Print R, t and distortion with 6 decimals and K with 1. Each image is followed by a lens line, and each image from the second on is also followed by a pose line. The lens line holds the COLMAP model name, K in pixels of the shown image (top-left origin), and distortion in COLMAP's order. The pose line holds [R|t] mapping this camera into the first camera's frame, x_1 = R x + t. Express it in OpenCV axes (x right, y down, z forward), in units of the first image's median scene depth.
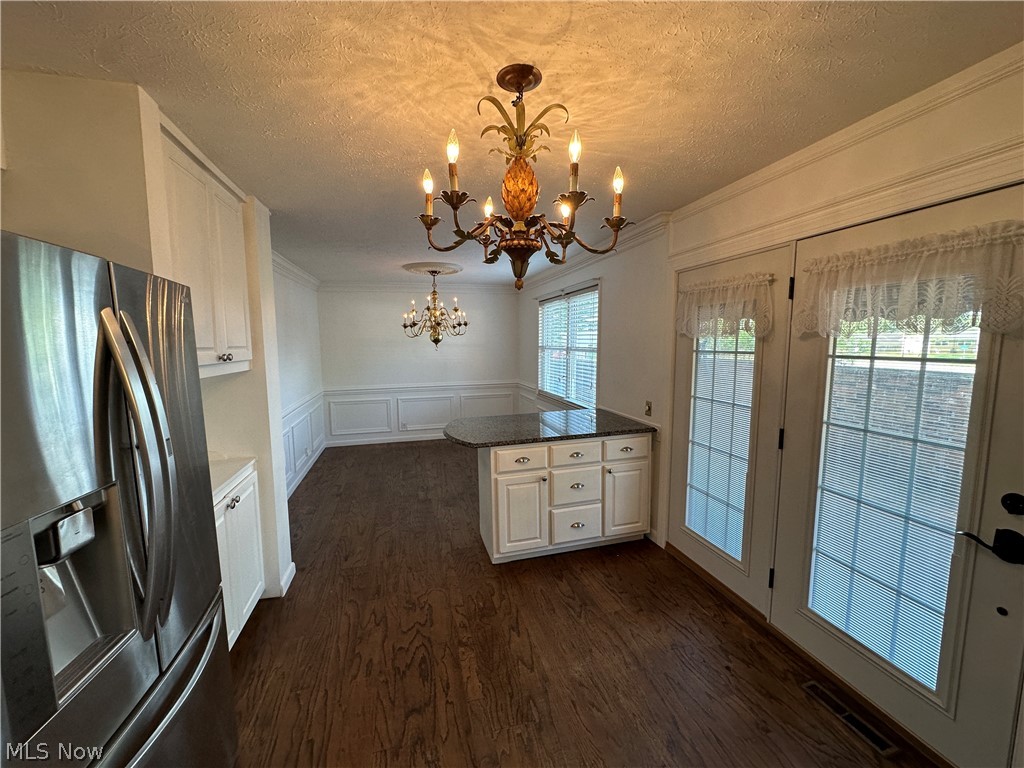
lens RADIAL K [[405.3, 0, 507.9], [0, 405.3, 383.4], [0, 0, 1]] dist [-0.002983, 0.000640]
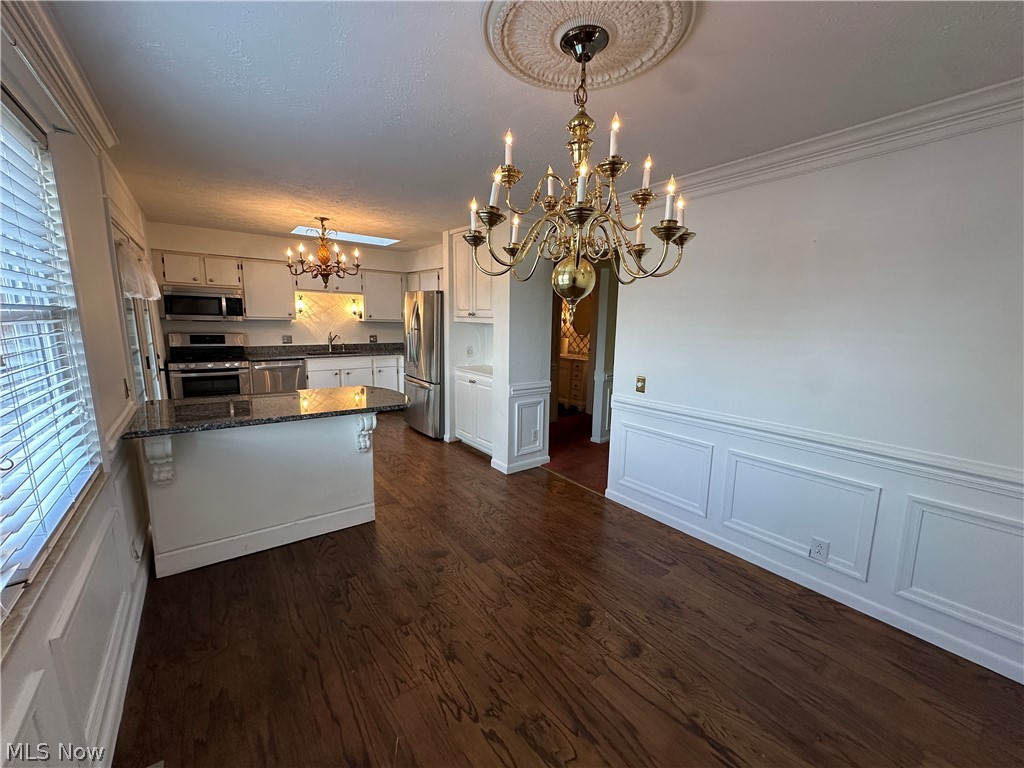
lens RADIAL K [[405.3, 0, 507.0], [0, 405.3, 382.5], [0, 0, 1]] dist [-0.002983, 0.000640]
pose [[-0.927611, 0.052452, -0.369847, -0.031983], [-0.047543, 0.965463, 0.256165, -0.219915], [0.370510, 0.255205, -0.893081, 2.460485]]
